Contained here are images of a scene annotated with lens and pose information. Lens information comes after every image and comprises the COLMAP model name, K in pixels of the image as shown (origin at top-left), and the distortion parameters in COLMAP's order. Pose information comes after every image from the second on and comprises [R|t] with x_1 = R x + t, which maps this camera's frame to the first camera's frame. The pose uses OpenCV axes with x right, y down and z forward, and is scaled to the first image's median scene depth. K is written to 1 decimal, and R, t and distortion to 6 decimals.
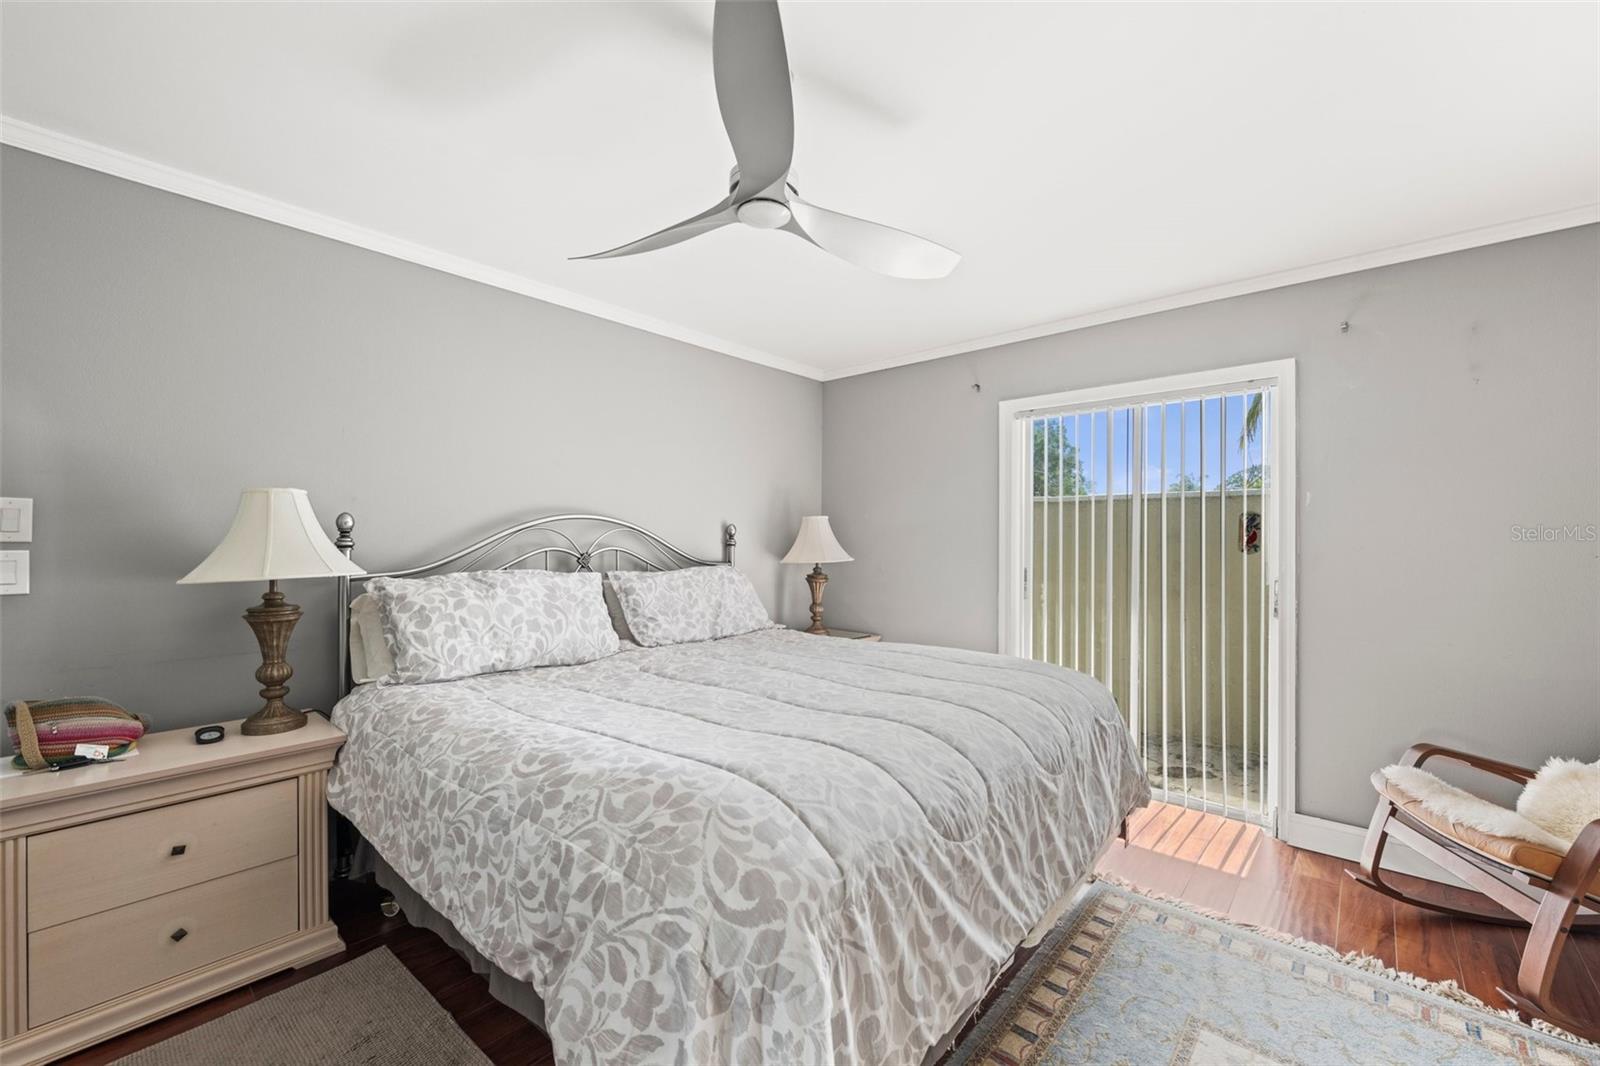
lens RADIAL K [[644.4, 0, 799.9], [0, 644.4, 535.8], [0, 0, 1]] dist [-0.001073, -0.000625]
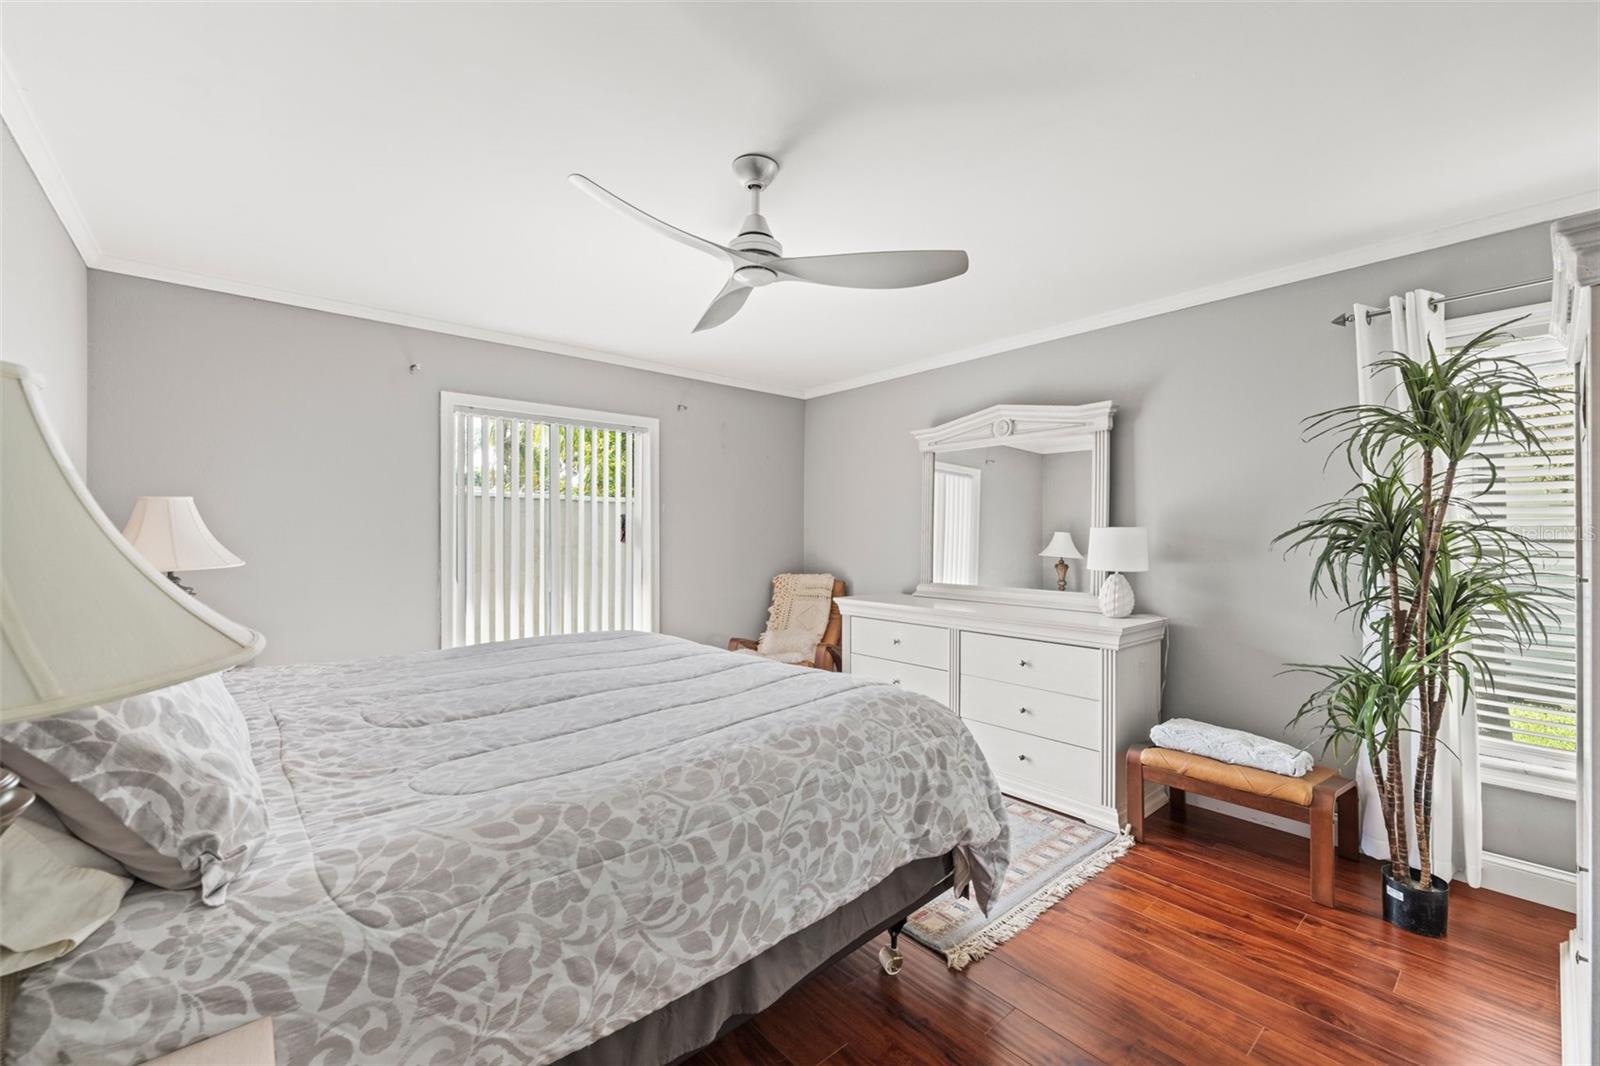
lens RADIAL K [[644.4, 0, 799.9], [0, 644.4, 535.8], [0, 0, 1]] dist [-0.001073, -0.000625]
pose [[0.132847, -0.006190, 0.991117, -1.610887], [-0.005607, 0.999960, 0.006997, -0.000295], [-0.991121, -0.006487, 0.132807, 0.934614]]
